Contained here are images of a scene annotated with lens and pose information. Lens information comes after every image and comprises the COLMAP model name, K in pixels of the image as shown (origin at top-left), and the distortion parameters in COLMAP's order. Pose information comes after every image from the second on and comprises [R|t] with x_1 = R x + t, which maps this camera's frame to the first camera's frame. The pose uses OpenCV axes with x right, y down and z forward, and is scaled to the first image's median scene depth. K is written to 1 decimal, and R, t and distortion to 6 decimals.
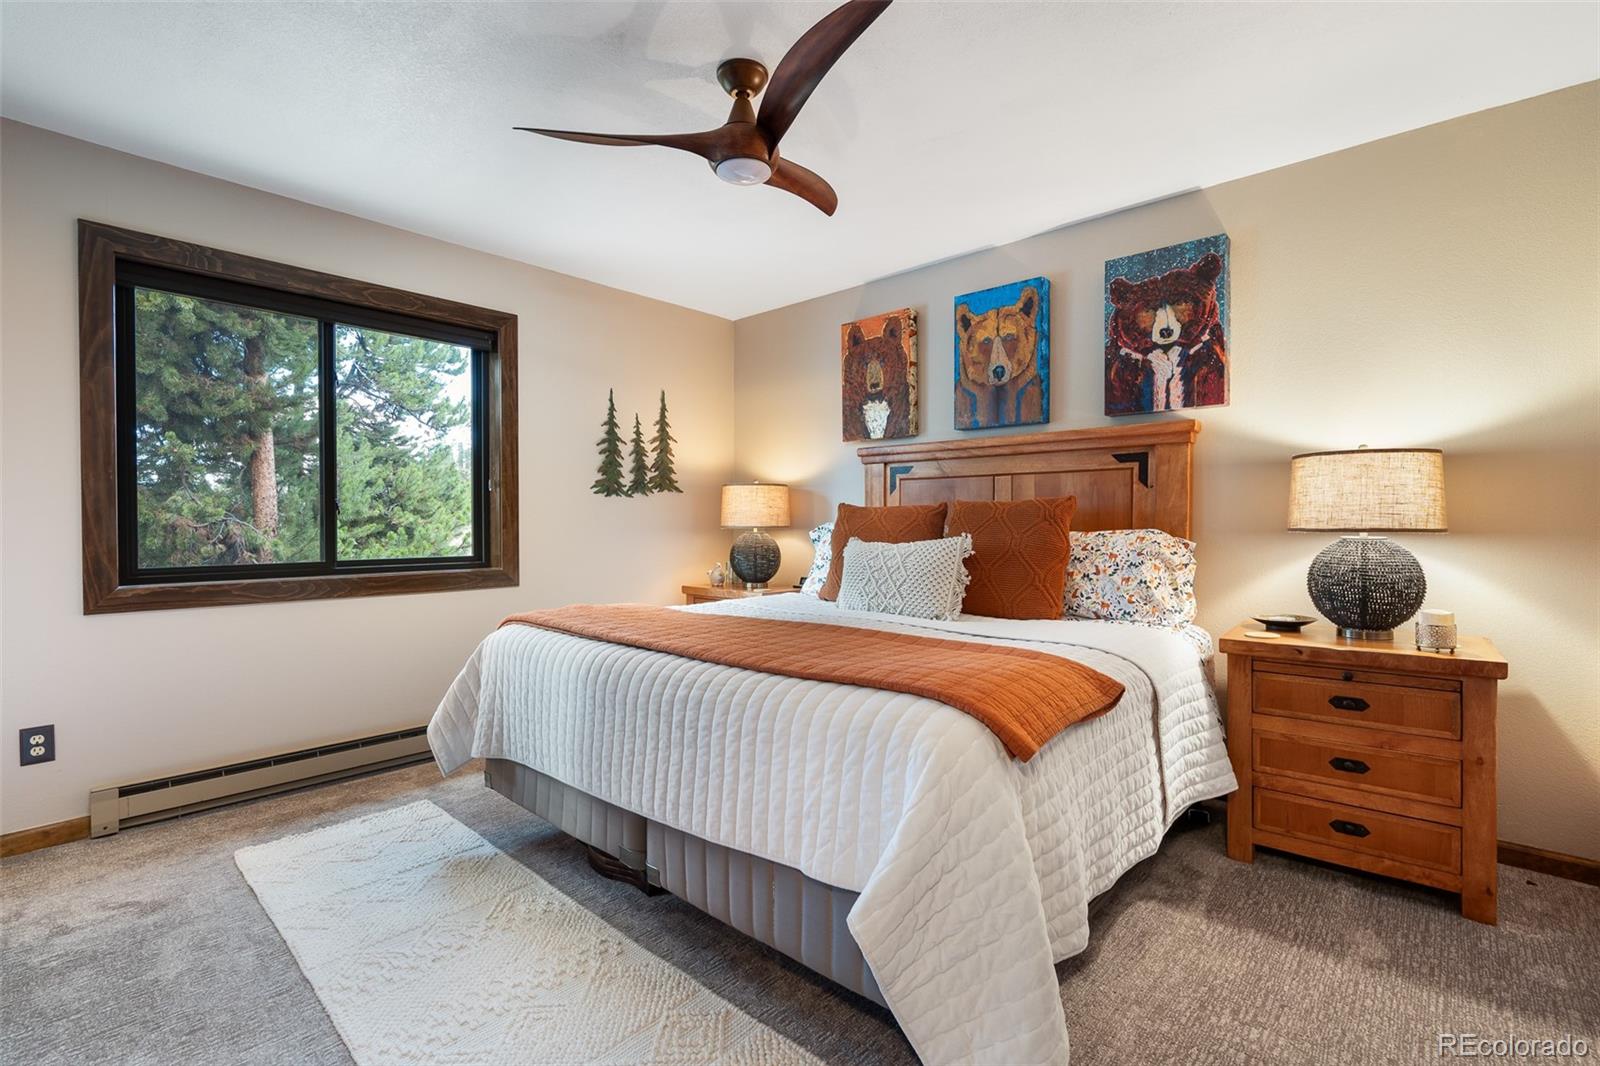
lens RADIAL K [[729.5, 0, 793.8], [0, 729.5, 532.4], [0, 0, 1]] dist [-0.006057, -0.000058]
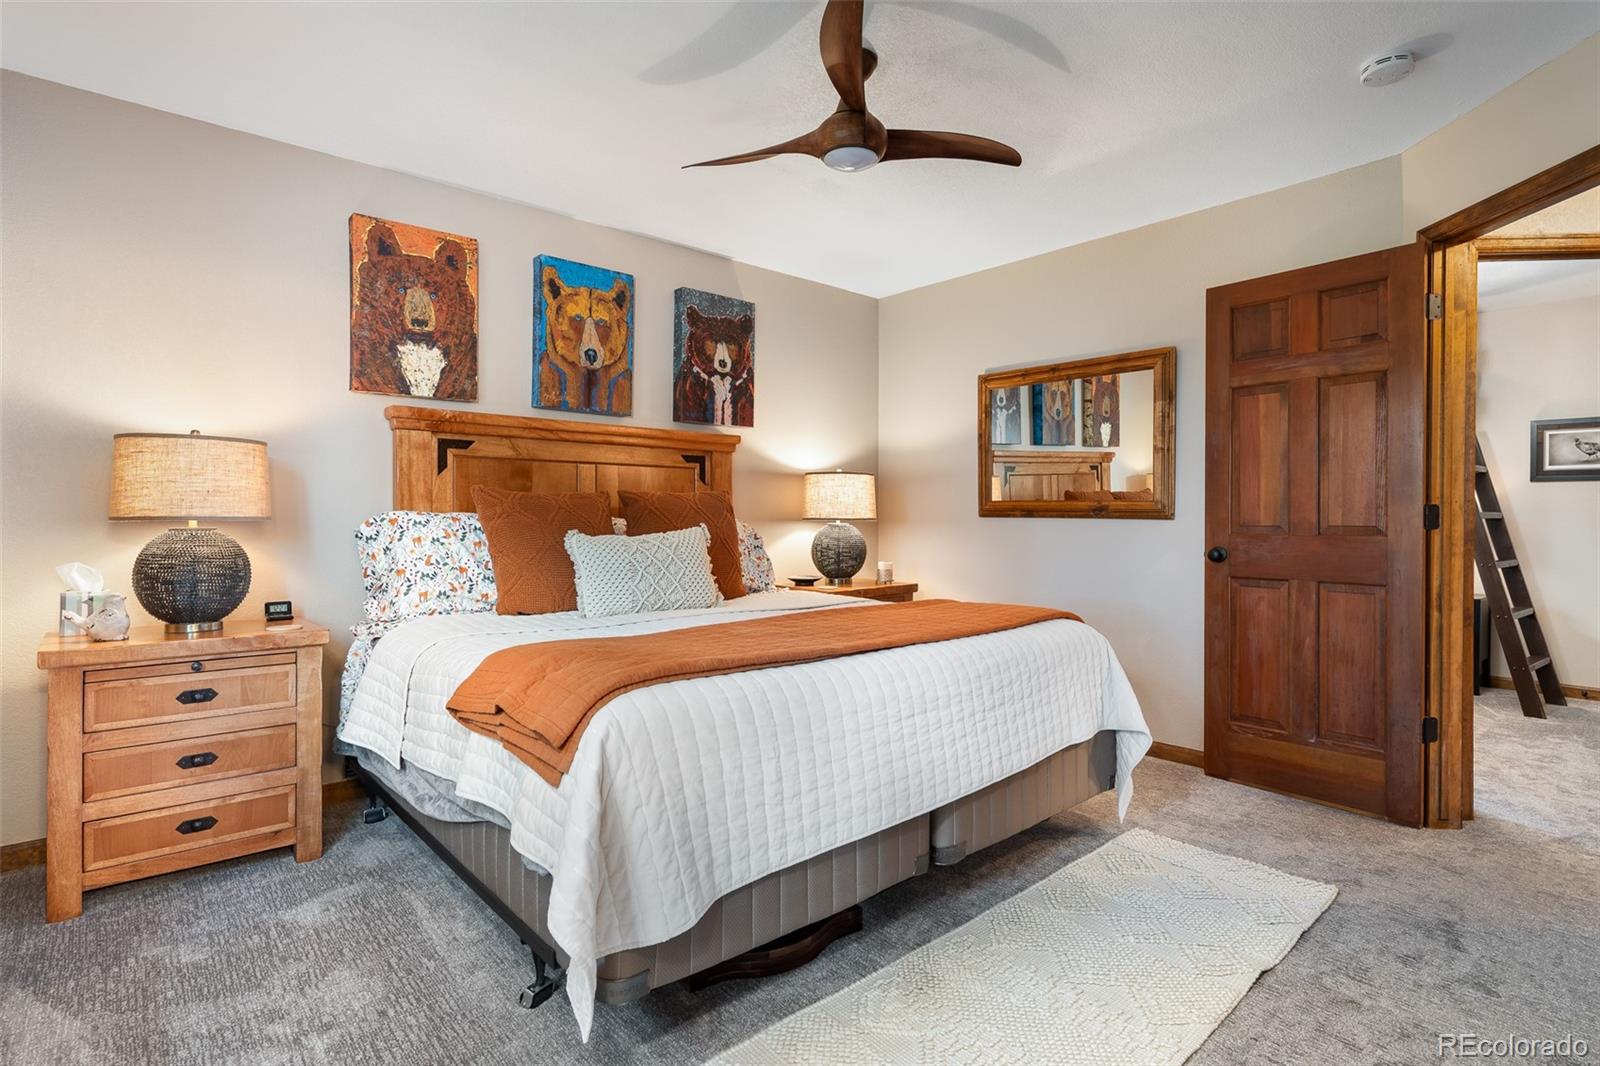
lens RADIAL K [[765.7, 0, 759.9], [0, 765.7, 526.0], [0, 0, 1]] dist [-0.018512, -0.001220]
pose [[0.137433, -0.014971, 0.990398, -0.696961], [0.005316, 0.999883, 0.014376, -0.009540], [-0.990497, 0.003290, 0.137496, 0.656051]]
